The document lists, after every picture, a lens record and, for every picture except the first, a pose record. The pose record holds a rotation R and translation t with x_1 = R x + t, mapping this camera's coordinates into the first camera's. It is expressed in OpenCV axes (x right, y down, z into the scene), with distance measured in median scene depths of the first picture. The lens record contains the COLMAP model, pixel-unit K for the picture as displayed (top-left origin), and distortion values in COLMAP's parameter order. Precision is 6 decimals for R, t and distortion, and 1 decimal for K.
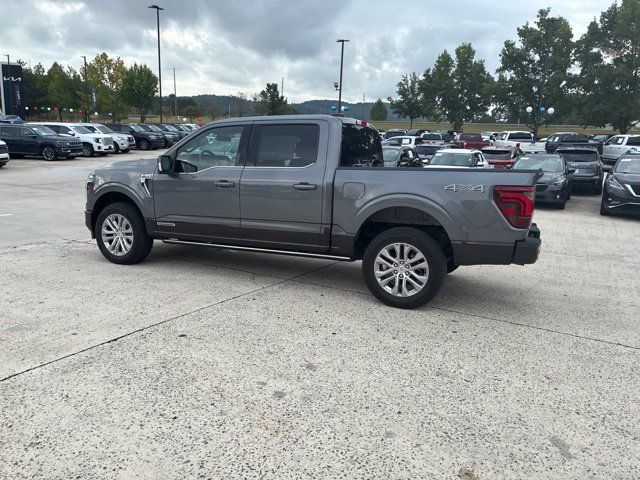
lens RADIAL K [[498.9, 0, 320.0], [0, 498.9, 240.0], [0, 0, 1]] dist [0.052430, -0.069917]
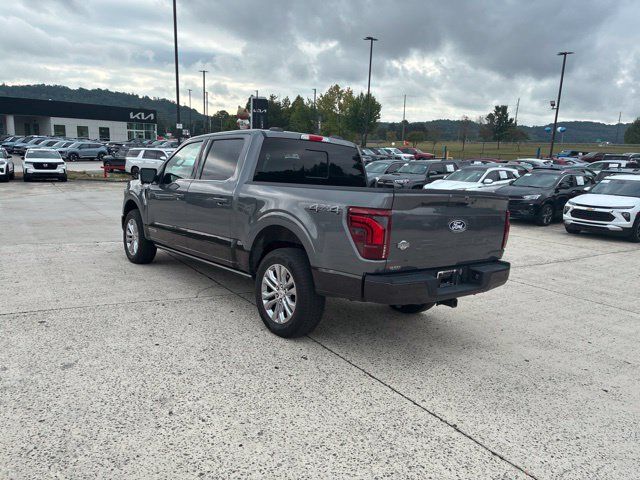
lens RADIAL K [[500.3, 0, 315.5], [0, 500.3, 249.3], [0, 0, 1]] dist [0.054200, -0.077838]
pose [[0.890390, 0.088100, -0.446592, 0.117987], [-0.101871, 0.994774, -0.006863, -0.004165], [0.443653, 0.051605, 0.894712, 0.037934]]
